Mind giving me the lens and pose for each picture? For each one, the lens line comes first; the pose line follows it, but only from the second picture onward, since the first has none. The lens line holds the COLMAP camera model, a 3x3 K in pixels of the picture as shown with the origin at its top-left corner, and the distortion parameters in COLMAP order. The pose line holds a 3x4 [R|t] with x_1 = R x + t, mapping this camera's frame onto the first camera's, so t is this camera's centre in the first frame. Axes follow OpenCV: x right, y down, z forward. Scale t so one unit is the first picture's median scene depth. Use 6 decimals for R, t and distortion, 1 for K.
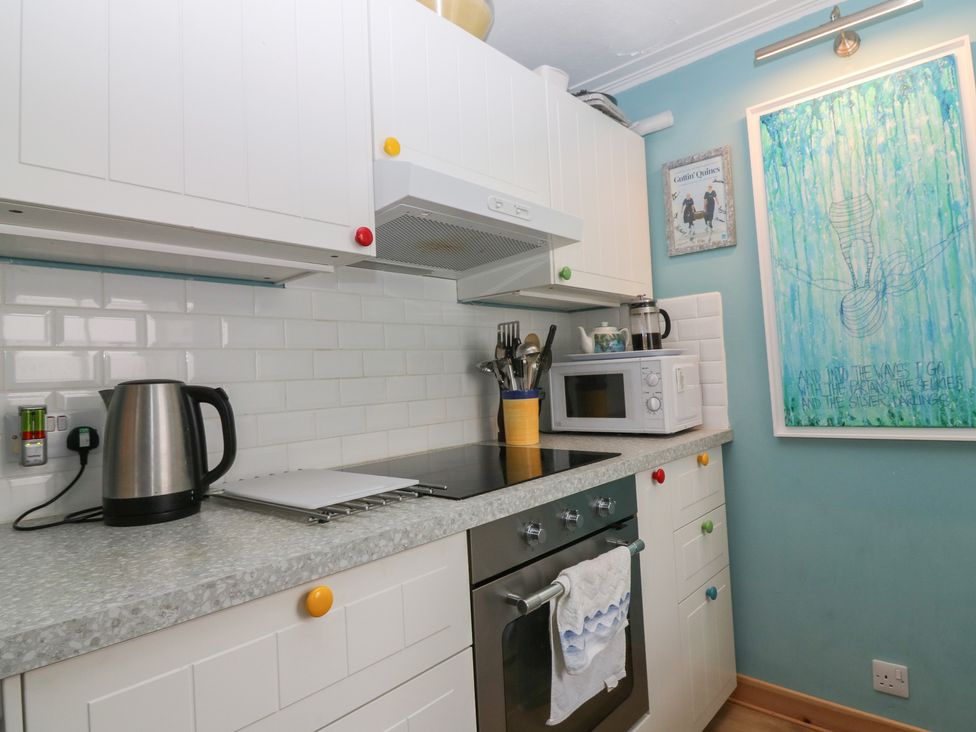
lens RADIAL K [[576.7, 0, 484.7], [0, 576.7, 350.3], [0, 0, 1]] dist [-0.002336, -0.003048]
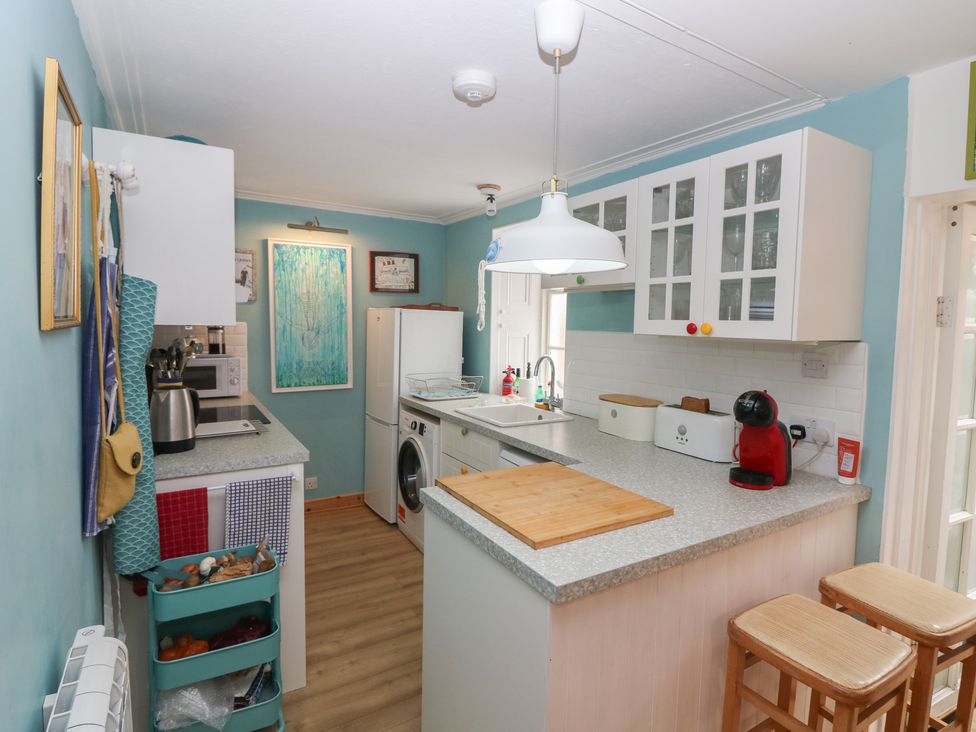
lens RADIAL K [[536.3, 0, 502.2], [0, 536.3, 355.8], [0, 0, 1]] dist [0.001260, -0.032322]
pose [[0.276120, -0.012829, 0.961038, -1.256941], [-0.077350, 0.996371, 0.035525, -0.135157], [-0.958006, -0.084145, 0.274125, -0.403830]]
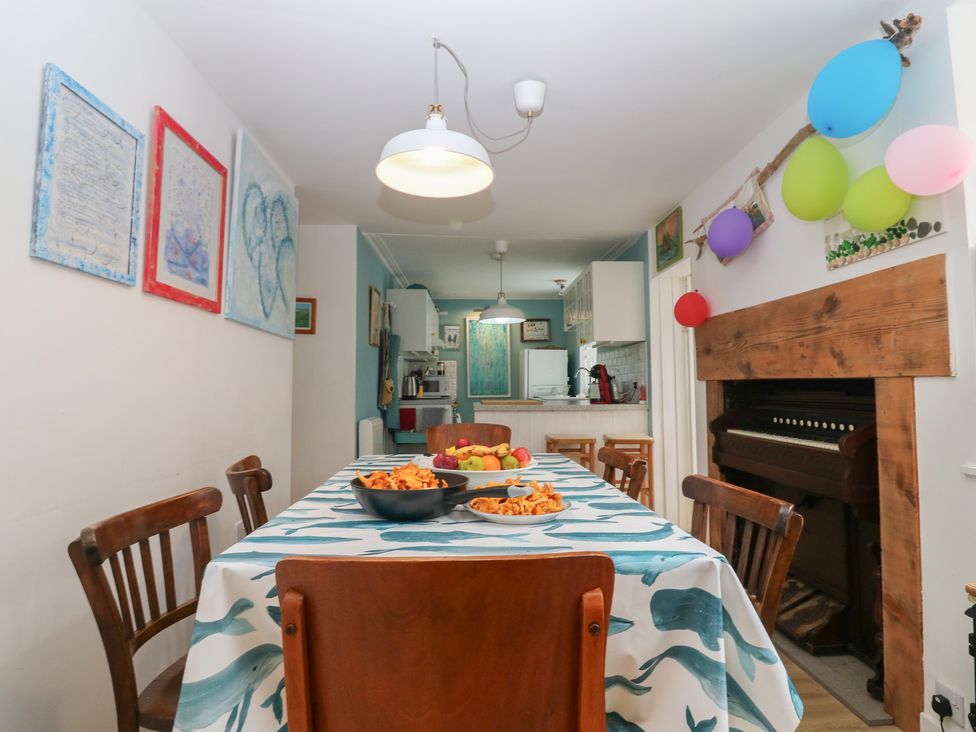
lens RADIAL K [[576.7, 0, 484.7], [0, 576.7, 350.3], [0, 0, 1]] dist [-0.002336, -0.003048]
pose [[0.726425, 0.086809, 0.681741, -2.348751], [-0.059565, 0.996210, -0.063382, 0.068579], [-0.684659, 0.005434, 0.728843, -2.185554]]
